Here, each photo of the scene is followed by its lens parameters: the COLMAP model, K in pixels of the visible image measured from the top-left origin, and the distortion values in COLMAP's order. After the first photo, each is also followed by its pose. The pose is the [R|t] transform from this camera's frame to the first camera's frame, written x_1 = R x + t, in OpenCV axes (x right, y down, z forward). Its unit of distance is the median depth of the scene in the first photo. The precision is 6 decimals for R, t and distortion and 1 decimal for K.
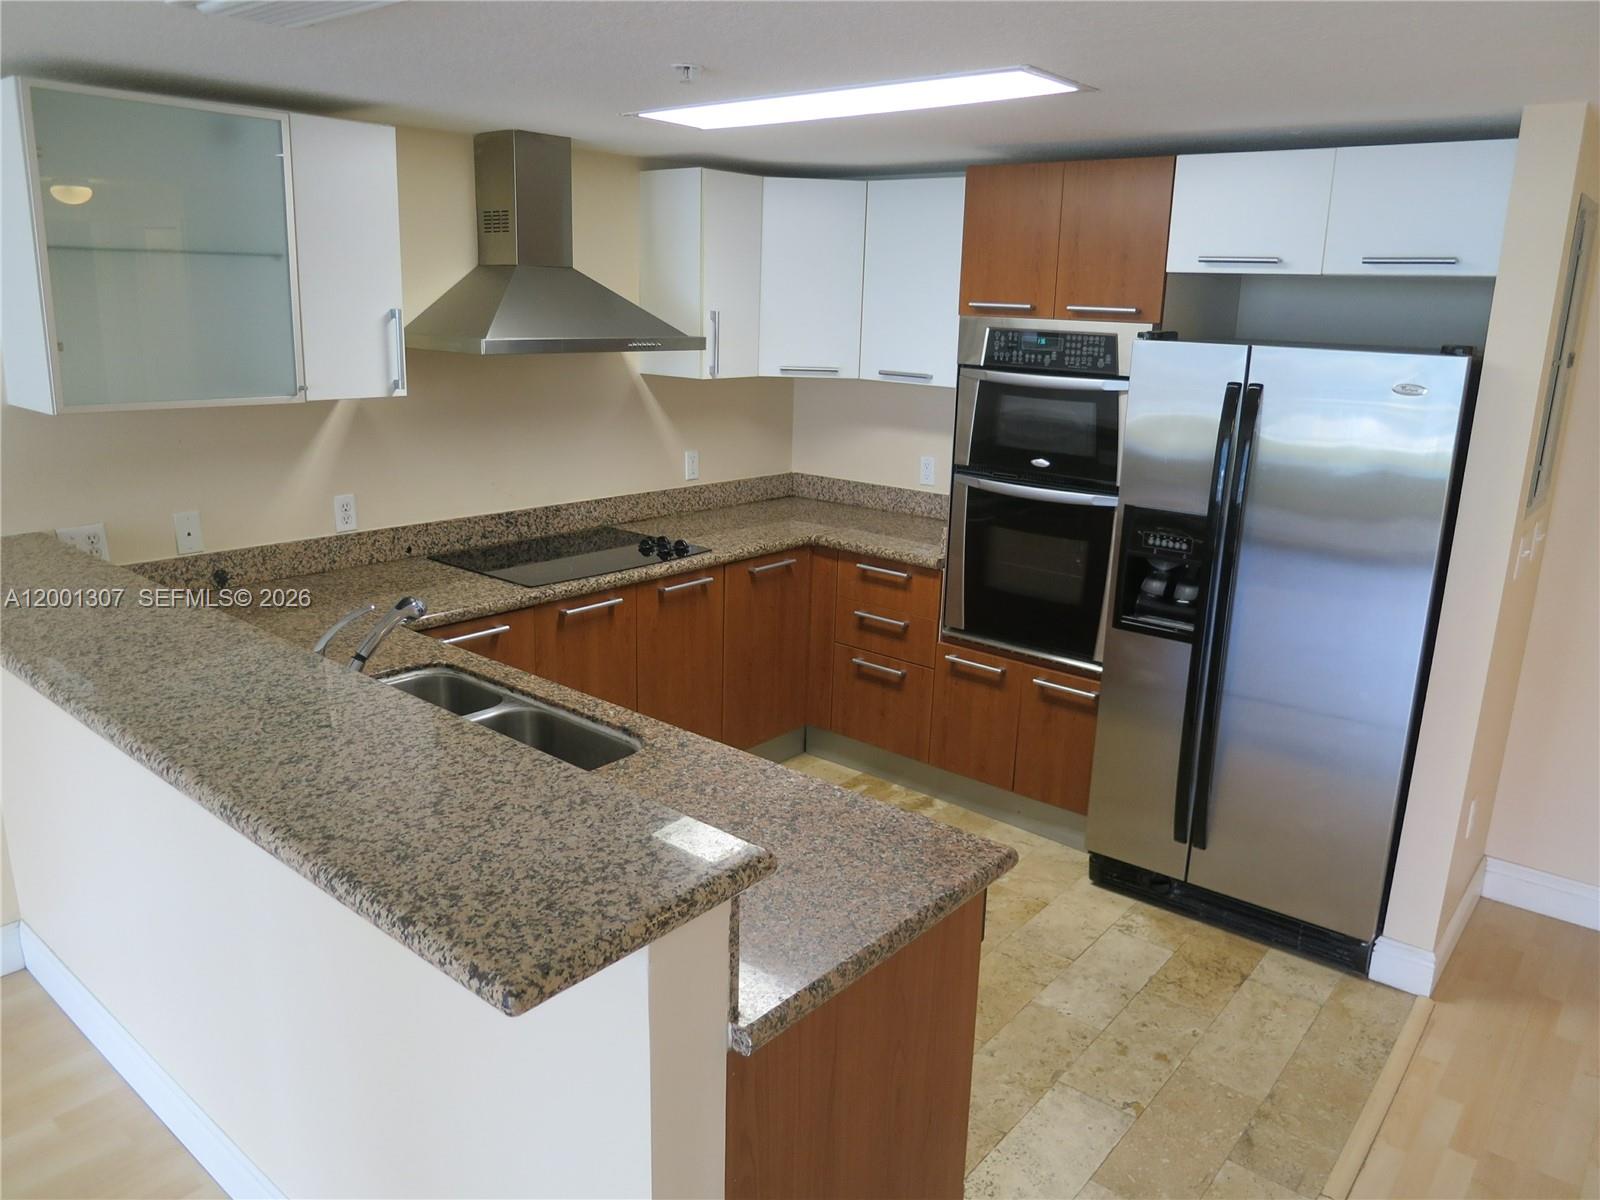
lens RADIAL K [[1149.5, 0, 802.5], [0, 1149.5, 613.5], [0, 0, 1]] dist [-0.053380, -0.001396]
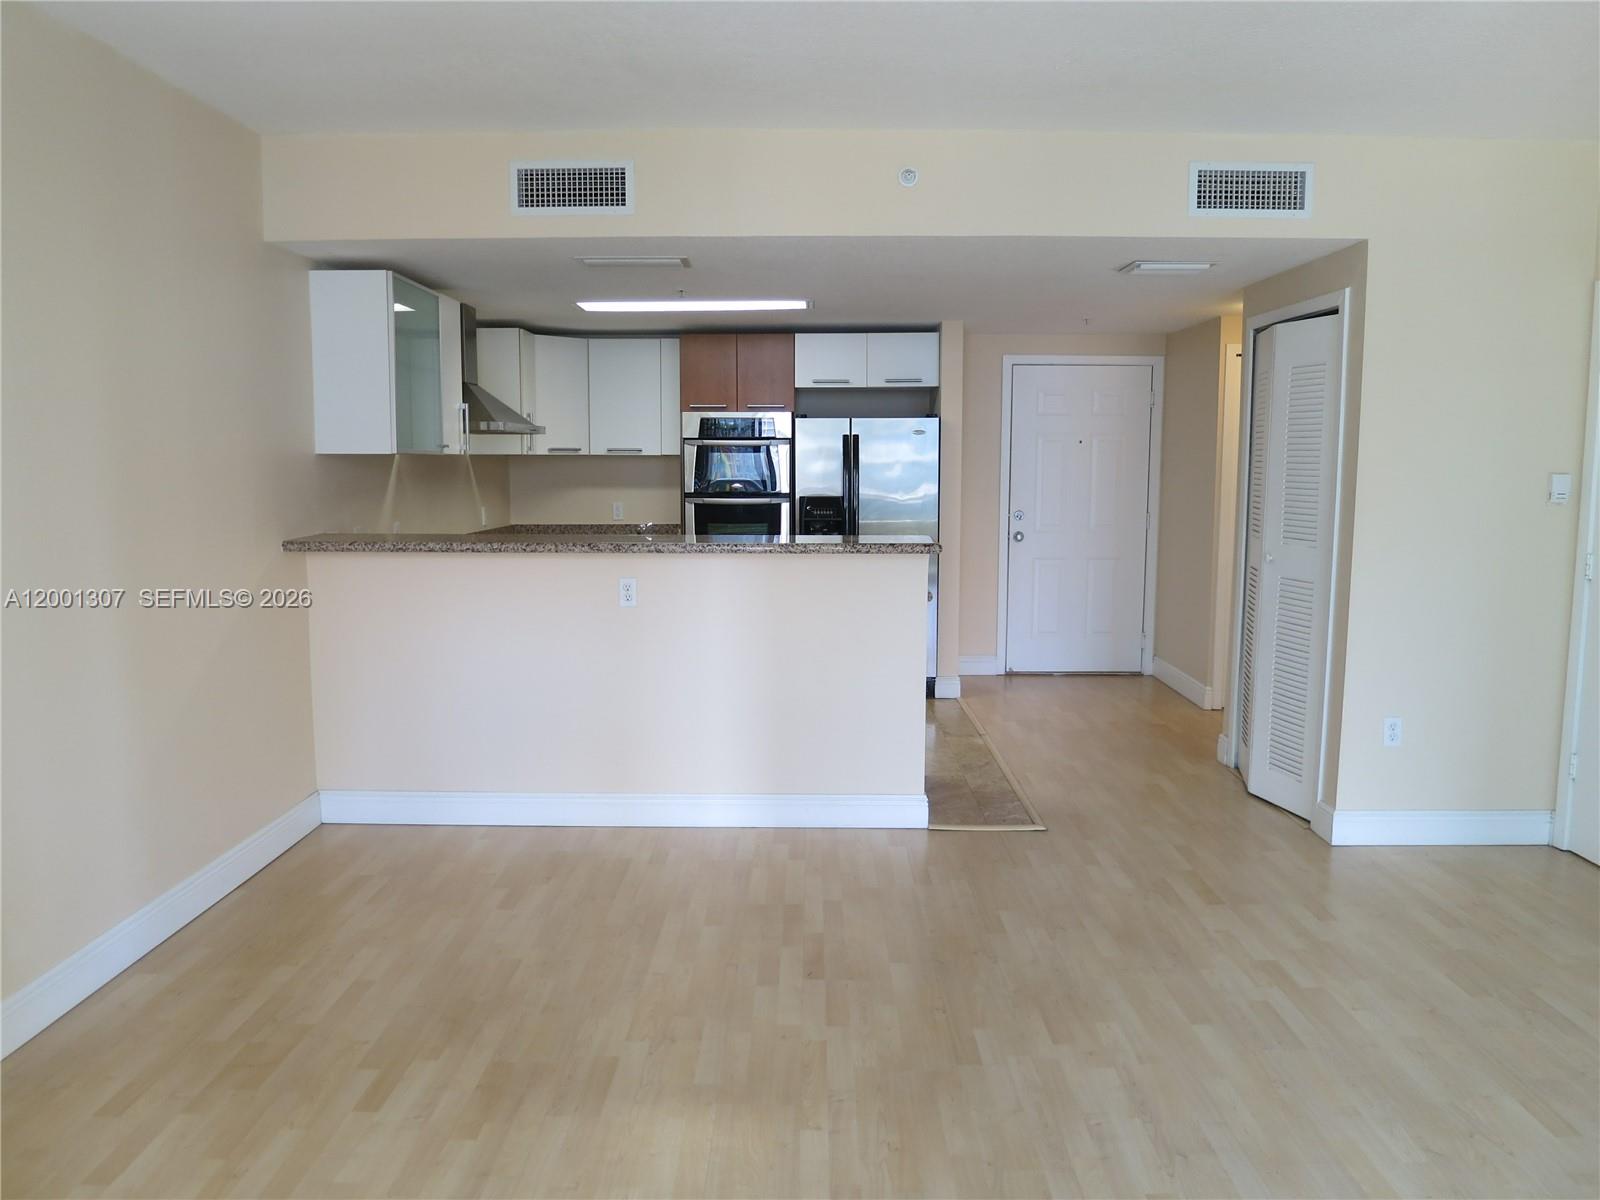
lens RADIAL K [[1149.5, 0, 797.2], [0, 1149.5, 593.2], [0, 0, 1]] dist [-0.053380, -0.001396]
pose [[0.765393, -0.102457, 0.635355, -1.071788], [0.192246, 0.978569, -0.073790, 0.230108], [-0.614178, 0.178623, 0.768687, -0.566155]]
